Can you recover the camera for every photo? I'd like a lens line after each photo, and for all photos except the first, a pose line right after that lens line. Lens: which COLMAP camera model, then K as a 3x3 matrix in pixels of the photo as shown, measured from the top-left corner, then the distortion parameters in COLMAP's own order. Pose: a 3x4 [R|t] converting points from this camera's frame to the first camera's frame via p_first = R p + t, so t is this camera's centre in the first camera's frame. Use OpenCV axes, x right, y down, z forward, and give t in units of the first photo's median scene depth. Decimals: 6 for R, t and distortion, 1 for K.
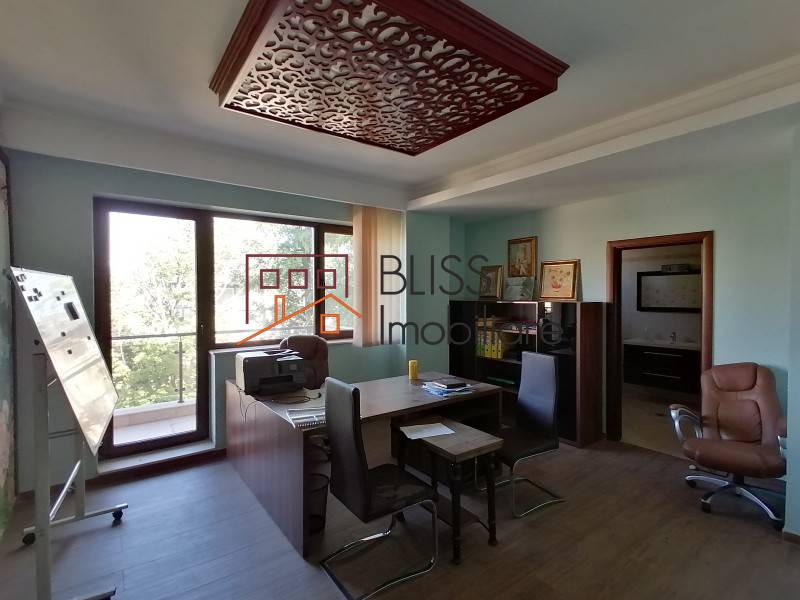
lens RADIAL K [[398.3, 0, 402.8], [0, 398.3, 300.6], [0, 0, 1]] dist [-0.008143, -0.000716]
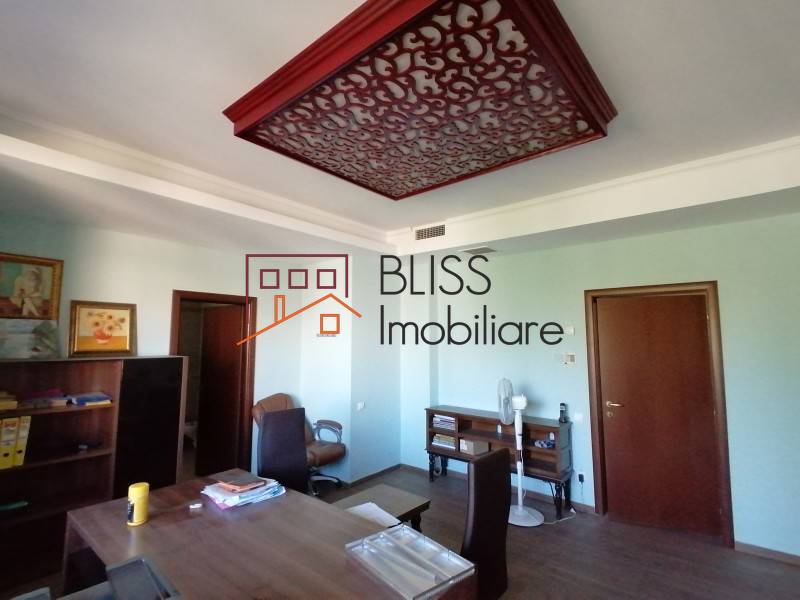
lens RADIAL K [[398.3, 0, 401.4], [0, 398.3, 297.9], [0, 0, 1]] dist [-0.008143, -0.000716]
pose [[-0.245532, 0.090914, 0.965116, -0.470146], [0.004699, 0.995692, -0.092599, -0.037114], [-0.969377, -0.018201, -0.244902, 0.647669]]
